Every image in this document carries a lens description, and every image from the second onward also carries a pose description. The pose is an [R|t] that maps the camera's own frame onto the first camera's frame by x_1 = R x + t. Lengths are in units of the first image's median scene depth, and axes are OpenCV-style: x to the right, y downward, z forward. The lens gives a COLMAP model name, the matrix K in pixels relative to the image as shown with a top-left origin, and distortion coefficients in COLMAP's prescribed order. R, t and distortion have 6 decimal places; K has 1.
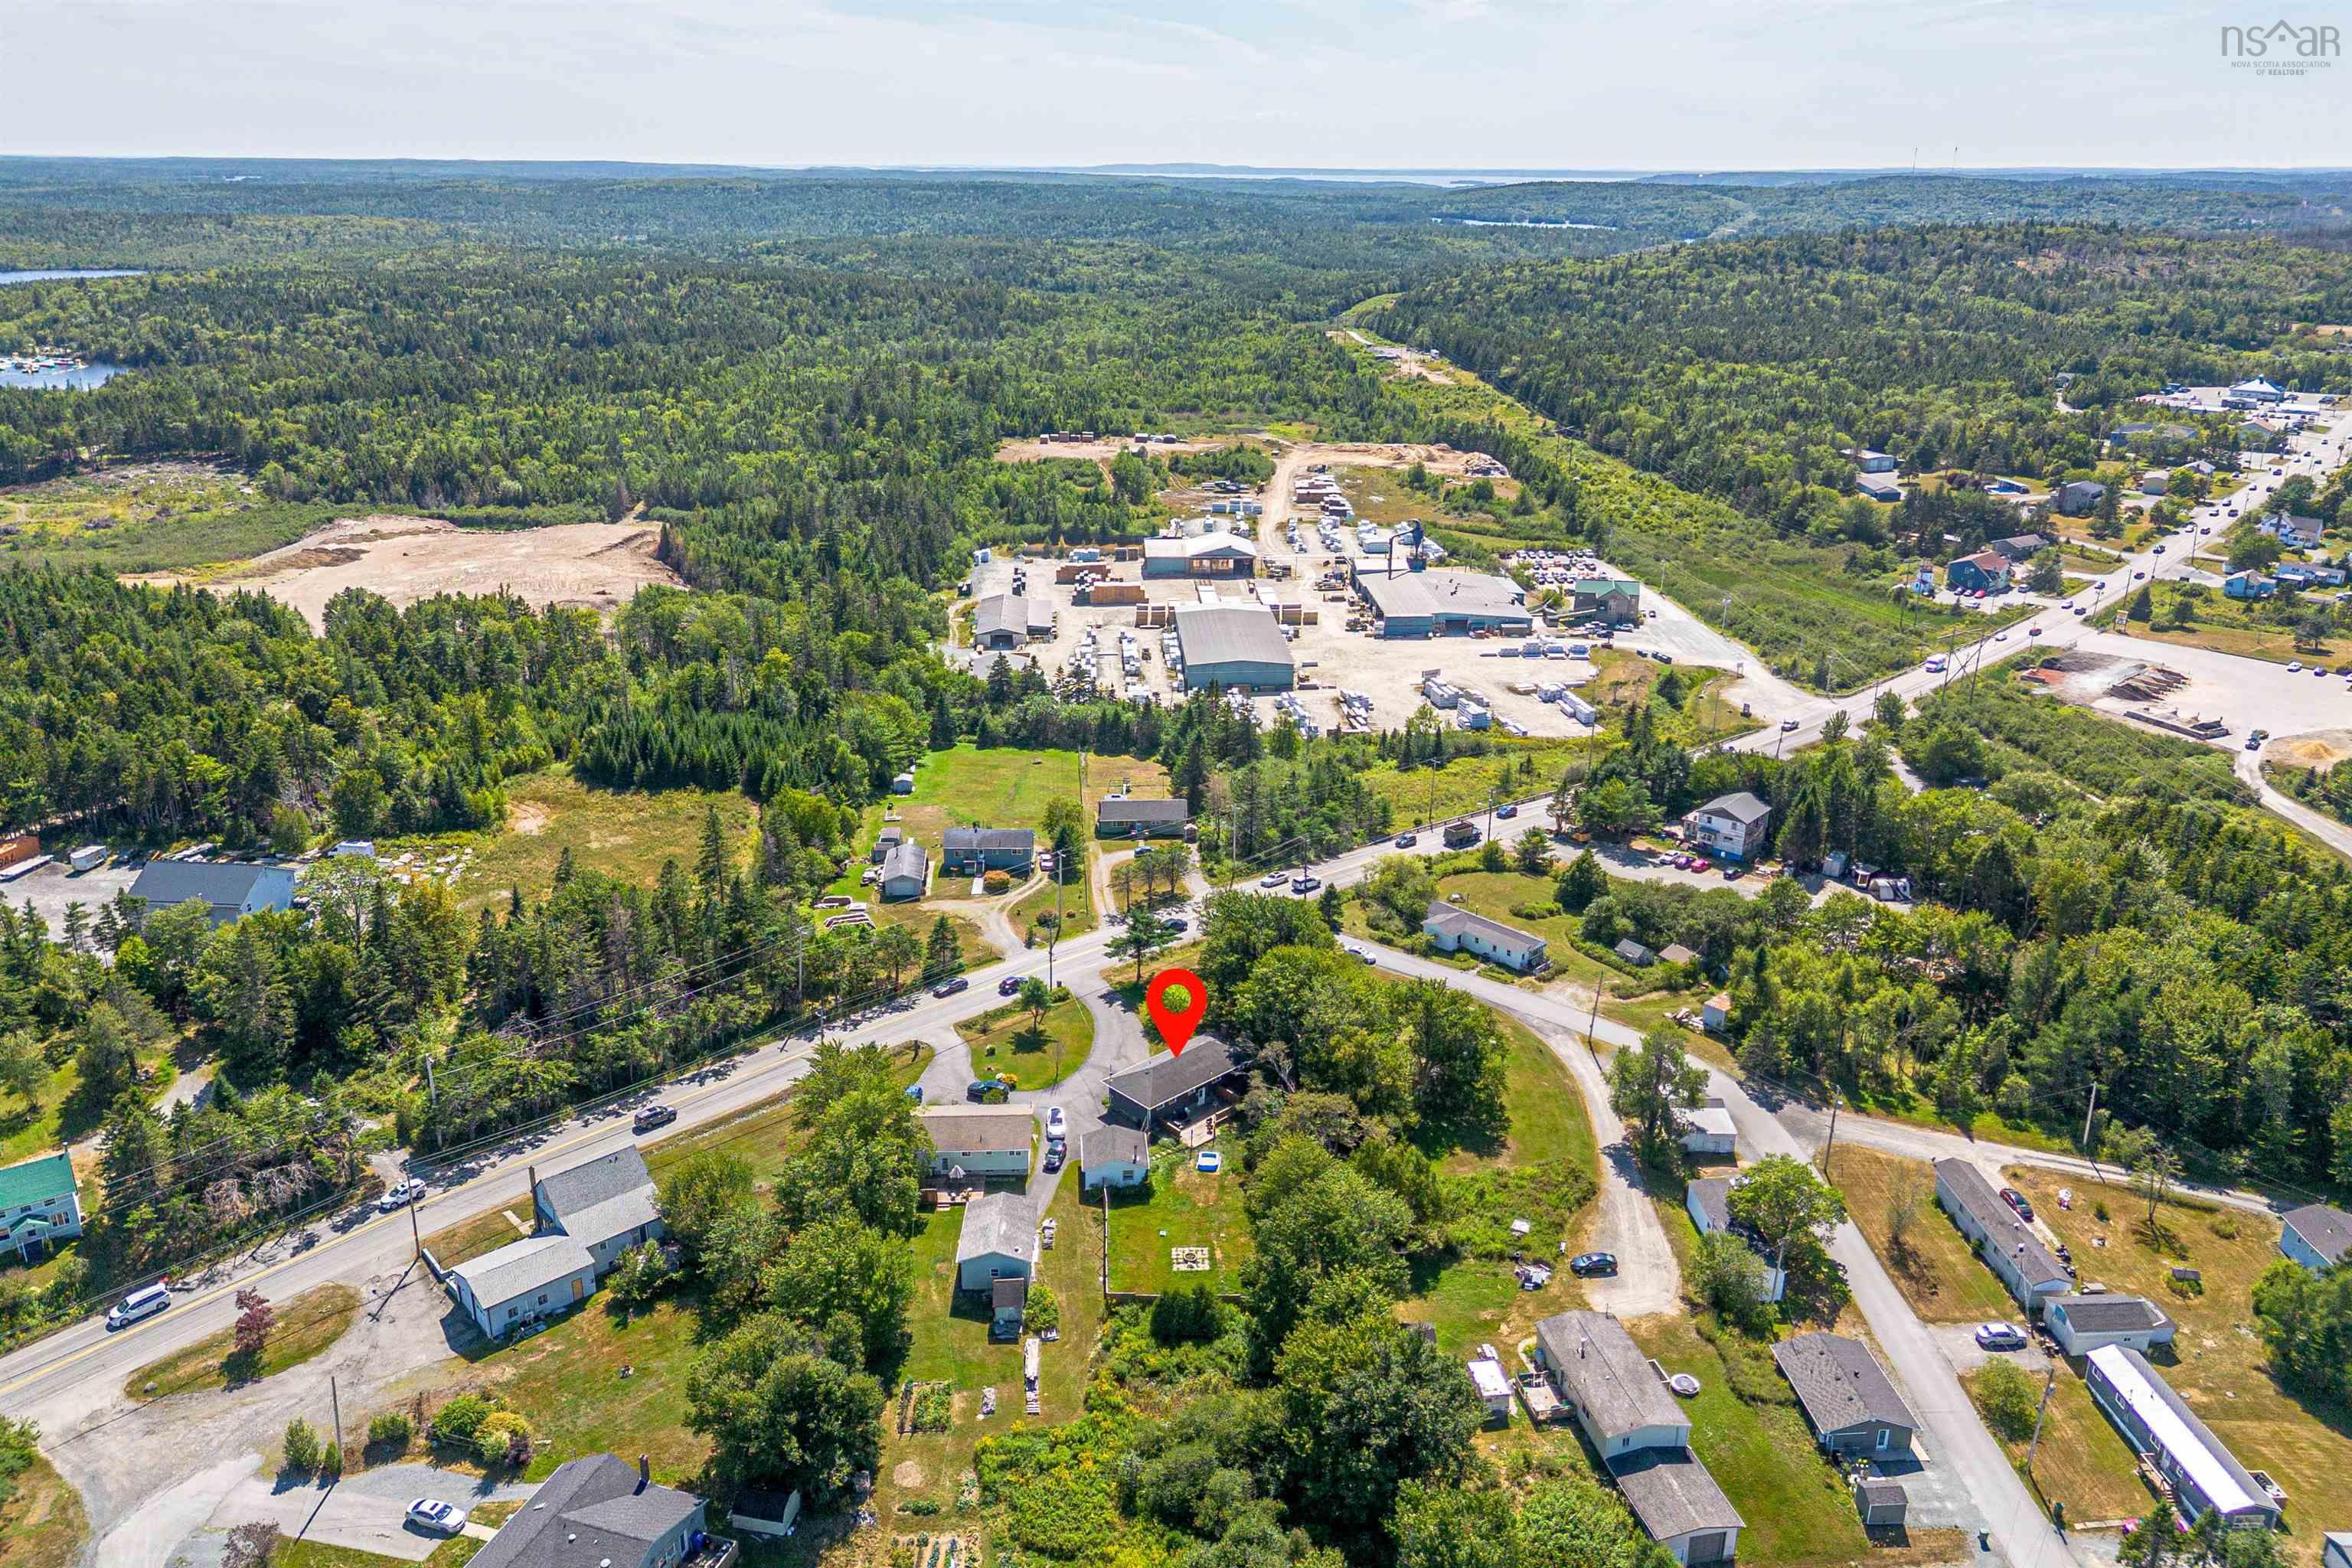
lens RADIAL K [[1664.2, 0, 1189.8], [0, 1664.2, 792.6], [0, 0, 1]] dist [0.083905, -0.092586]
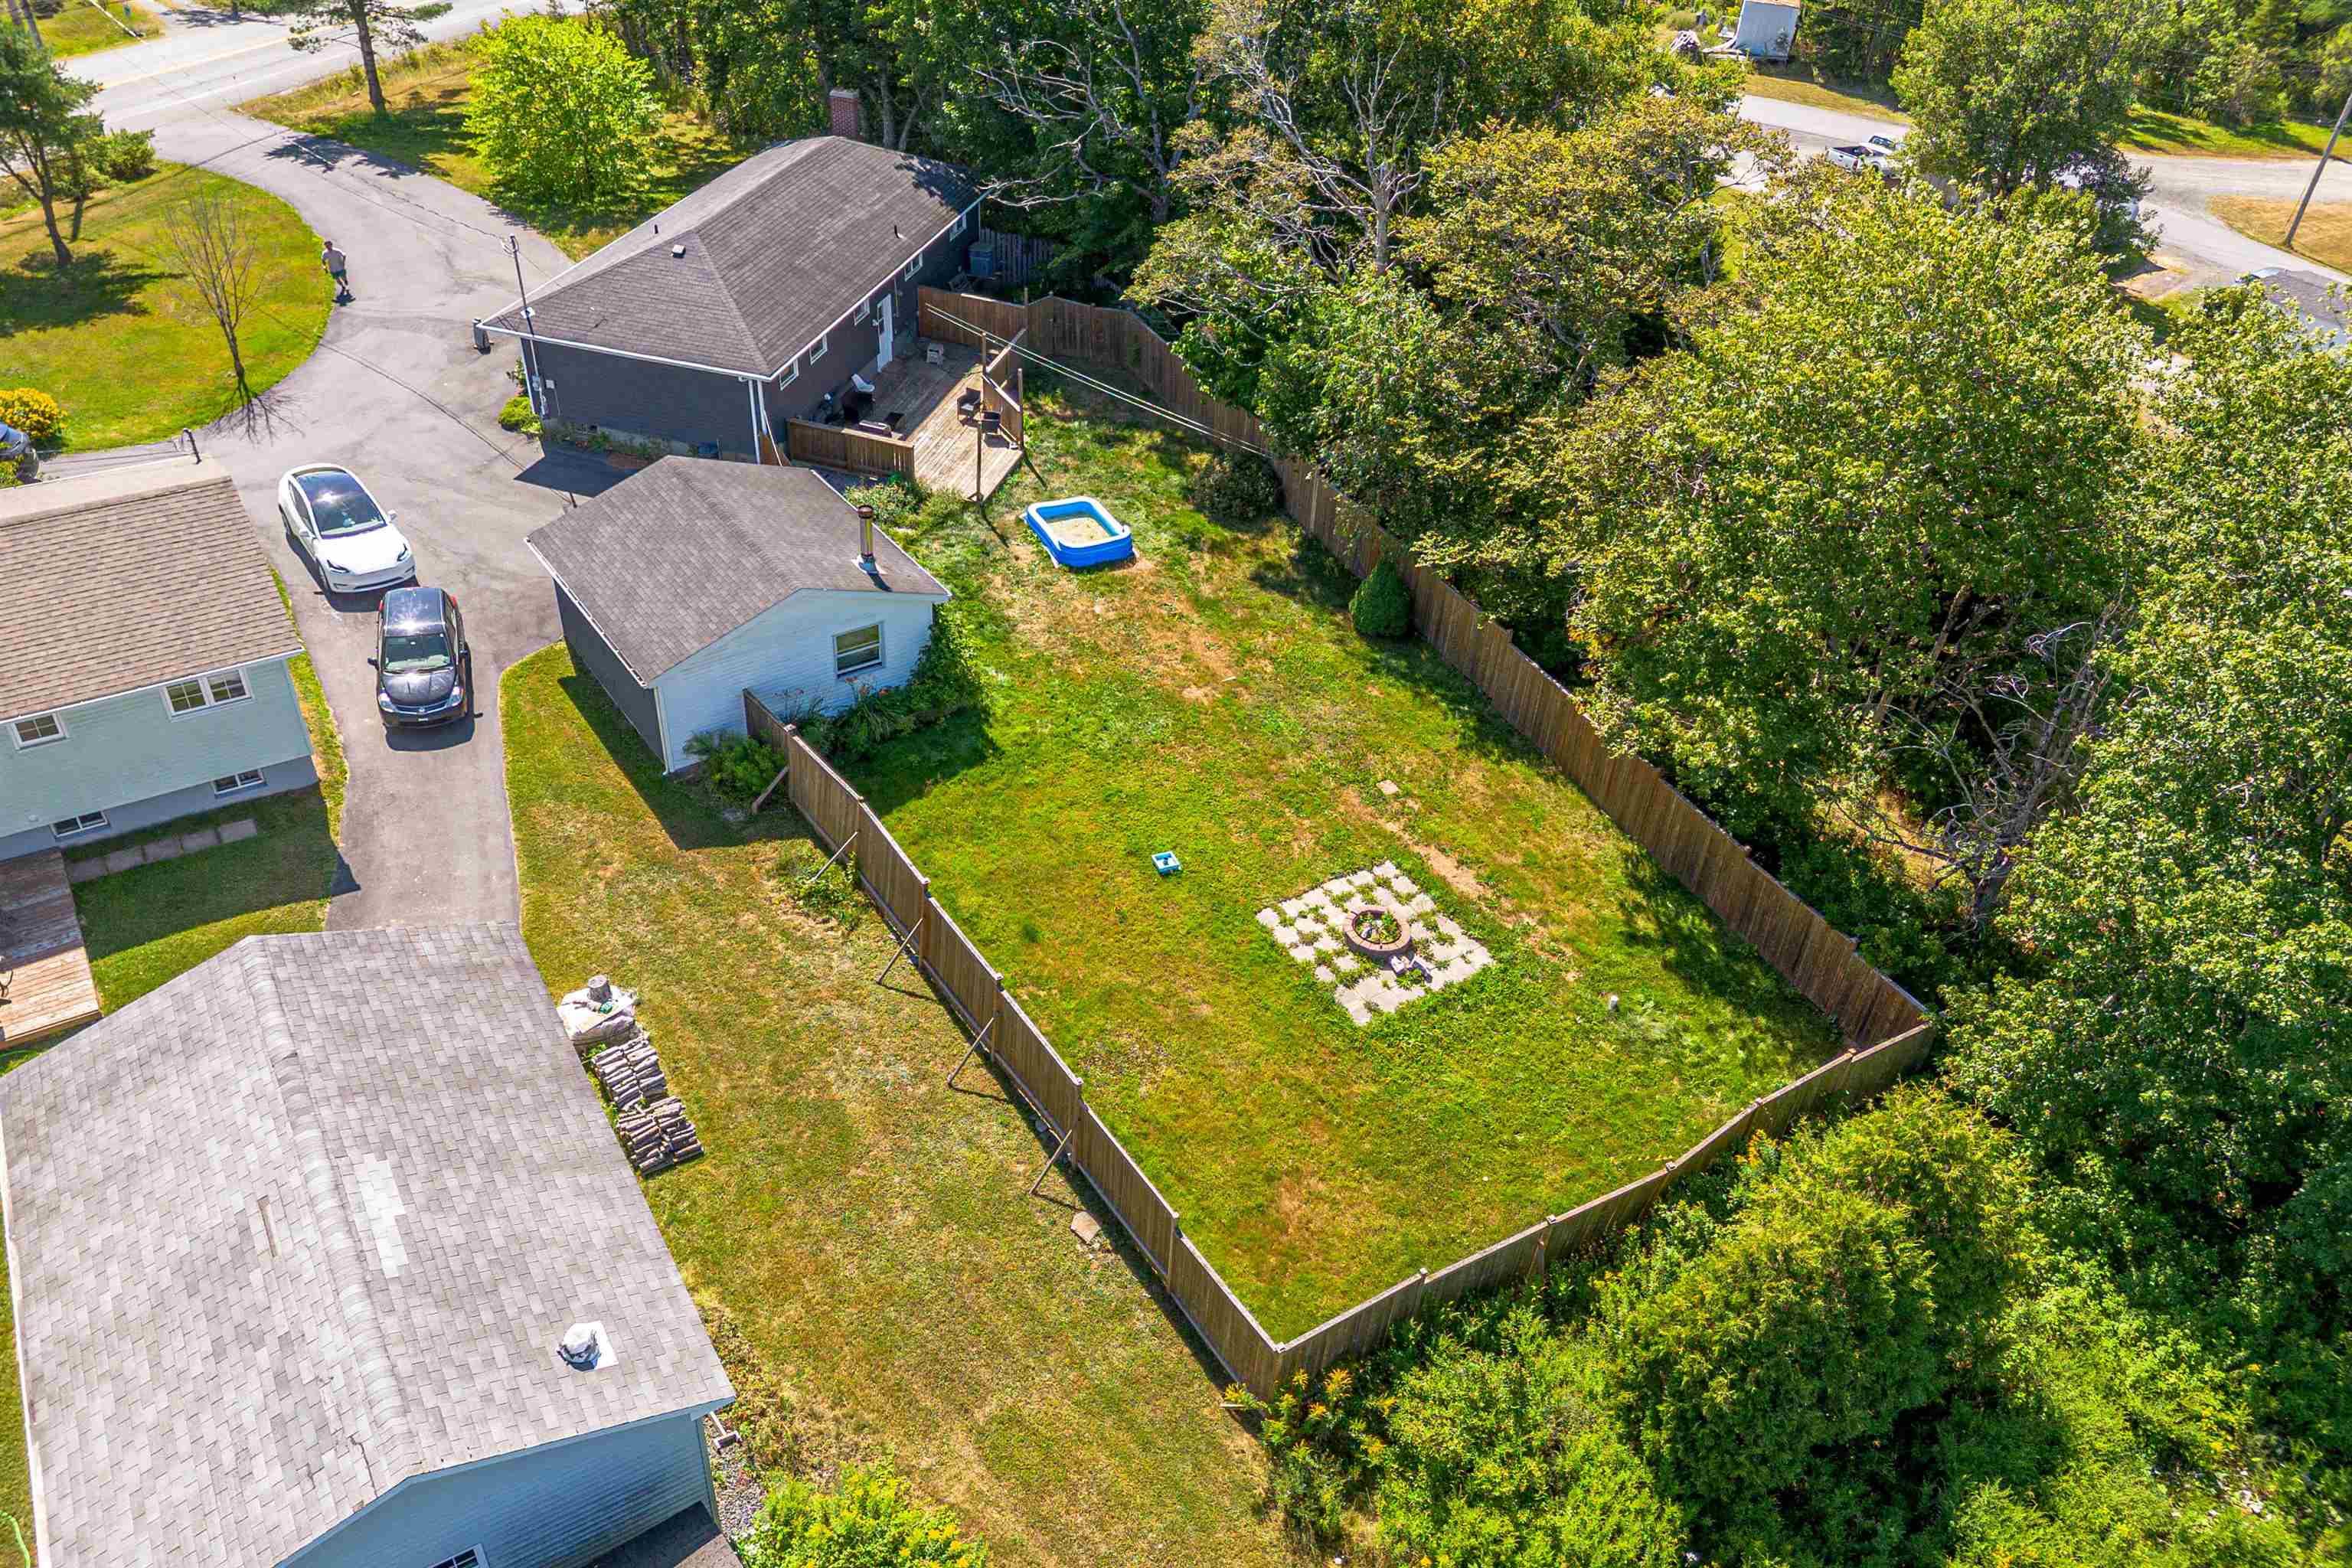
lens RADIAL K [[1664.2, 0, 1189.8], [0, 1664.2, 792.6], [0, 0, 1]] dist [0.083905, -0.092586]
pose [[0.853140, -0.284774, 0.437100, -0.093435], [0.129908, 0.927441, 0.350680, 0.169613], [-0.505249, -0.242396, 0.828232, 0.766921]]
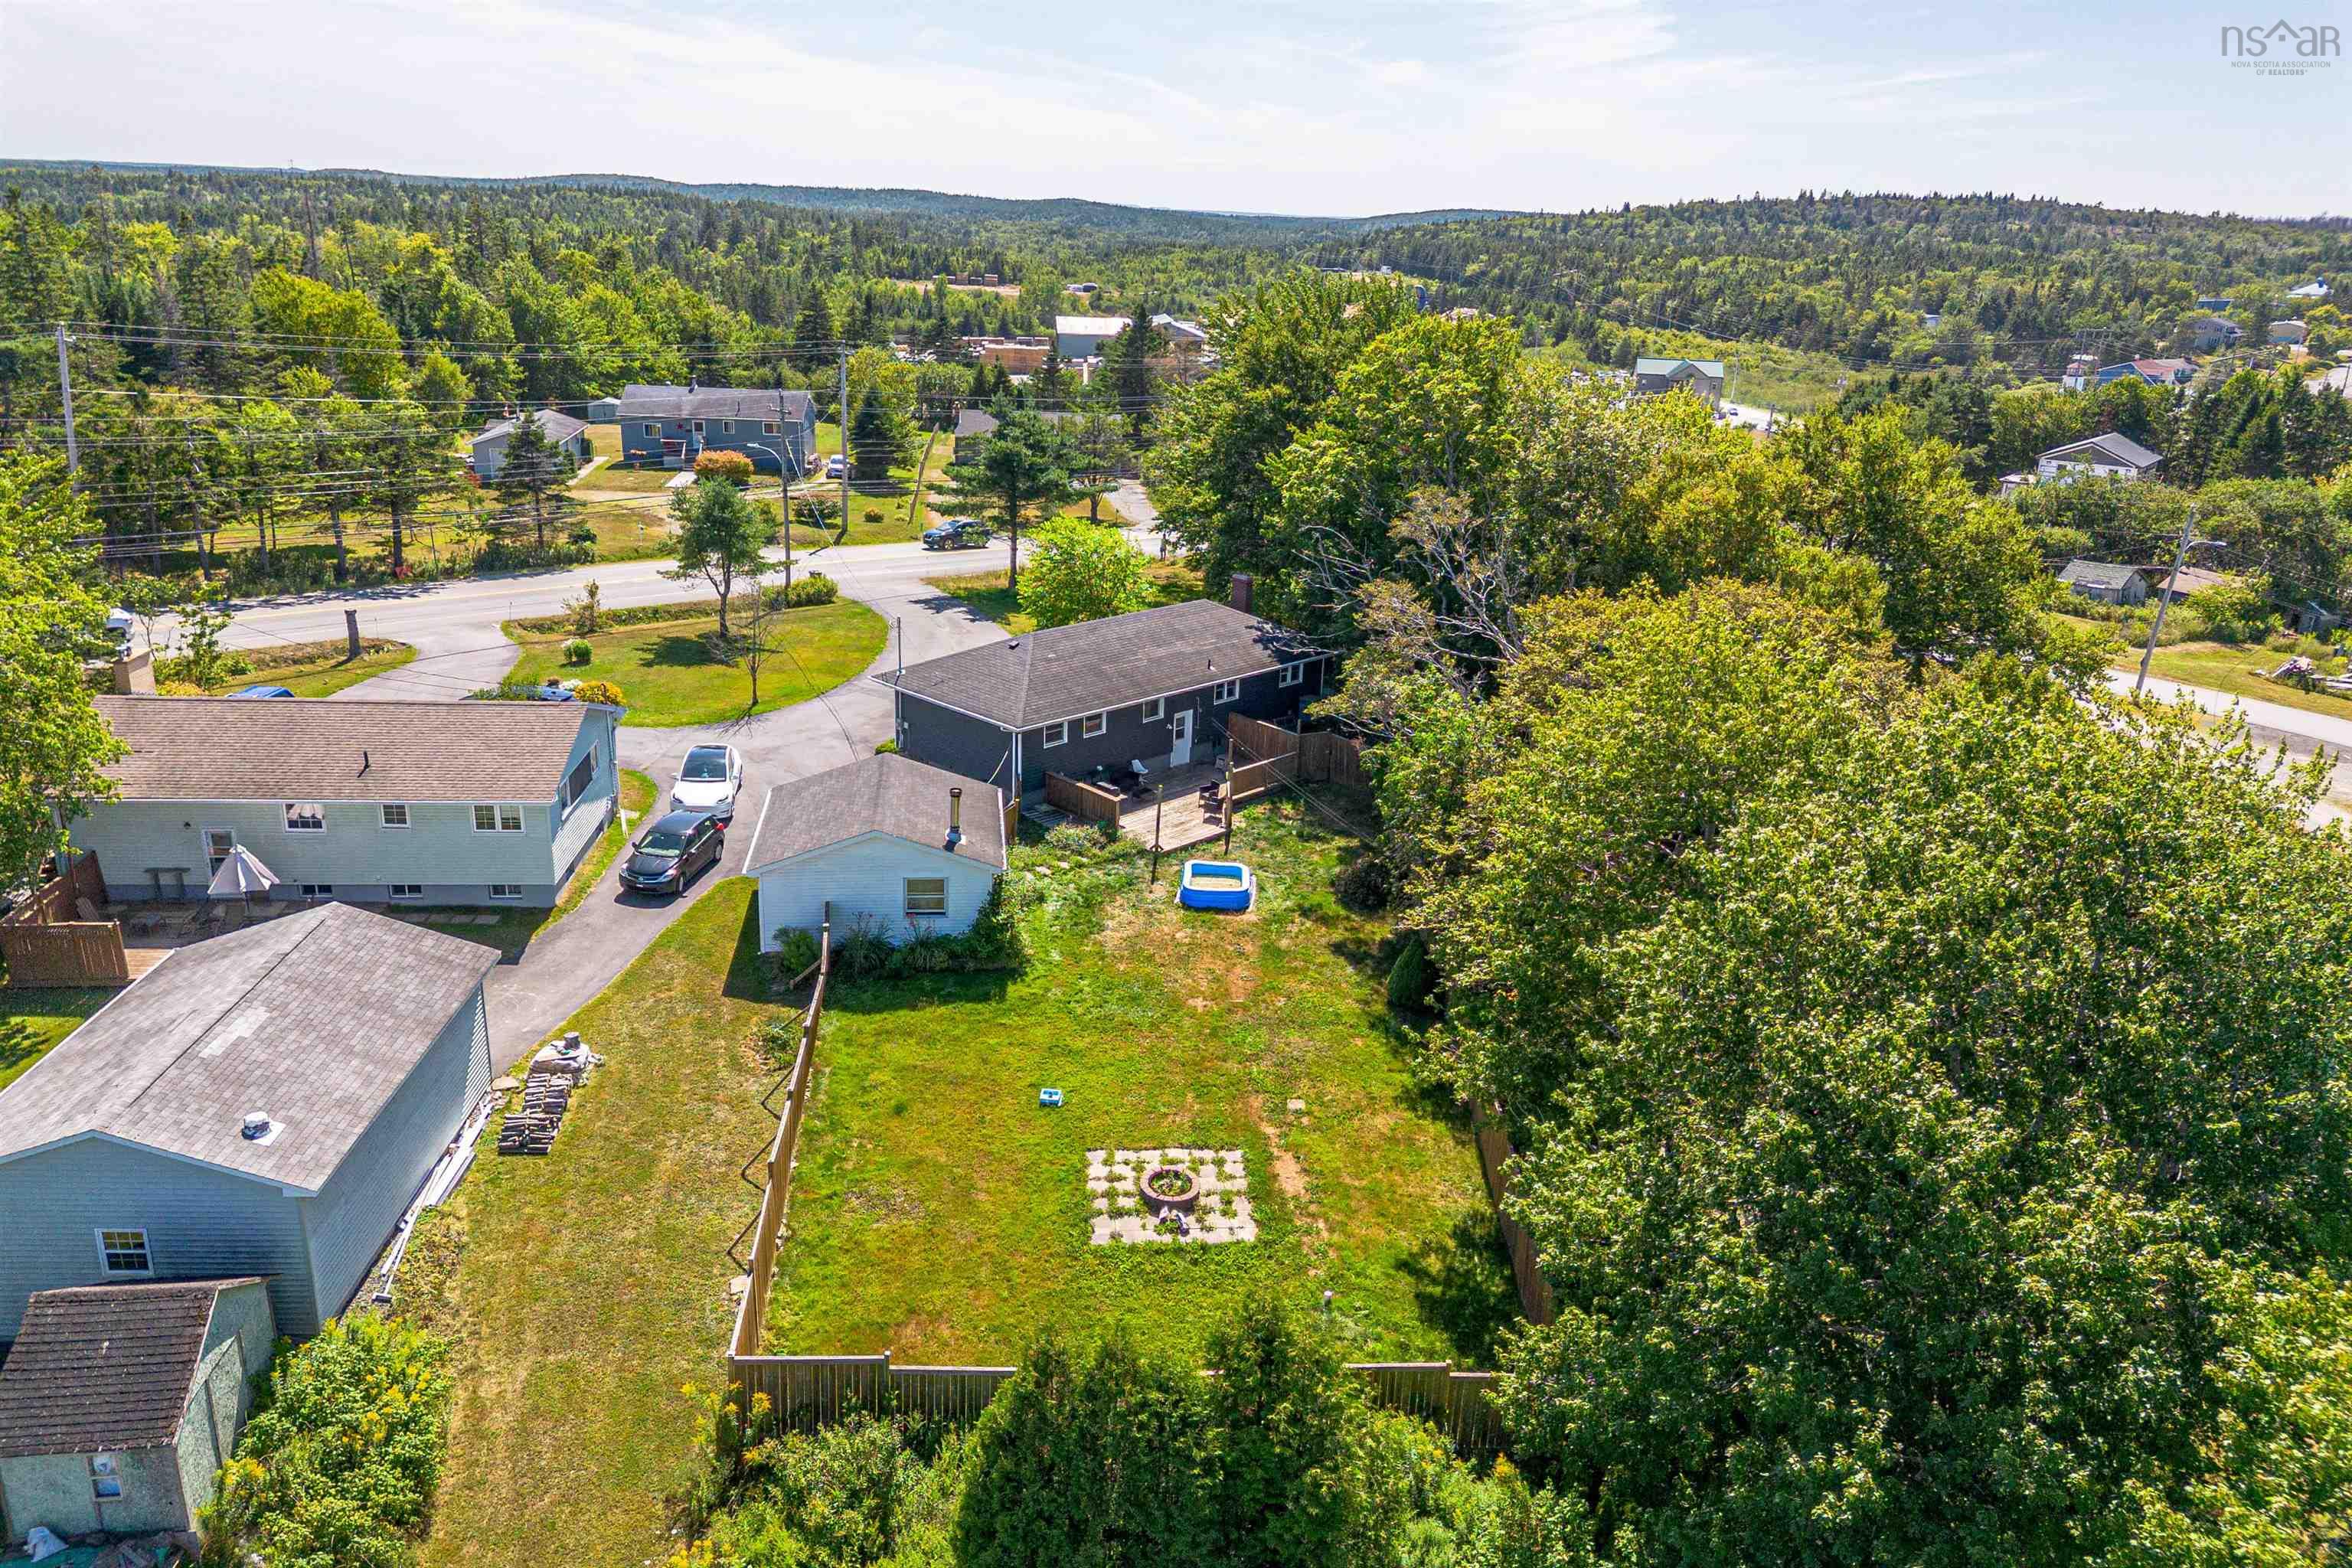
lens RADIAL K [[1664.2, 0, 1189.8], [0, 1664.2, 792.6], [0, 0, 1]] dist [0.083905, -0.092586]
pose [[0.998613, 0.013106, 0.050993, -0.008261], [-0.012458, 0.999838, -0.013008, 0.205758], [-0.051155, 0.012355, 0.998614, 0.701488]]
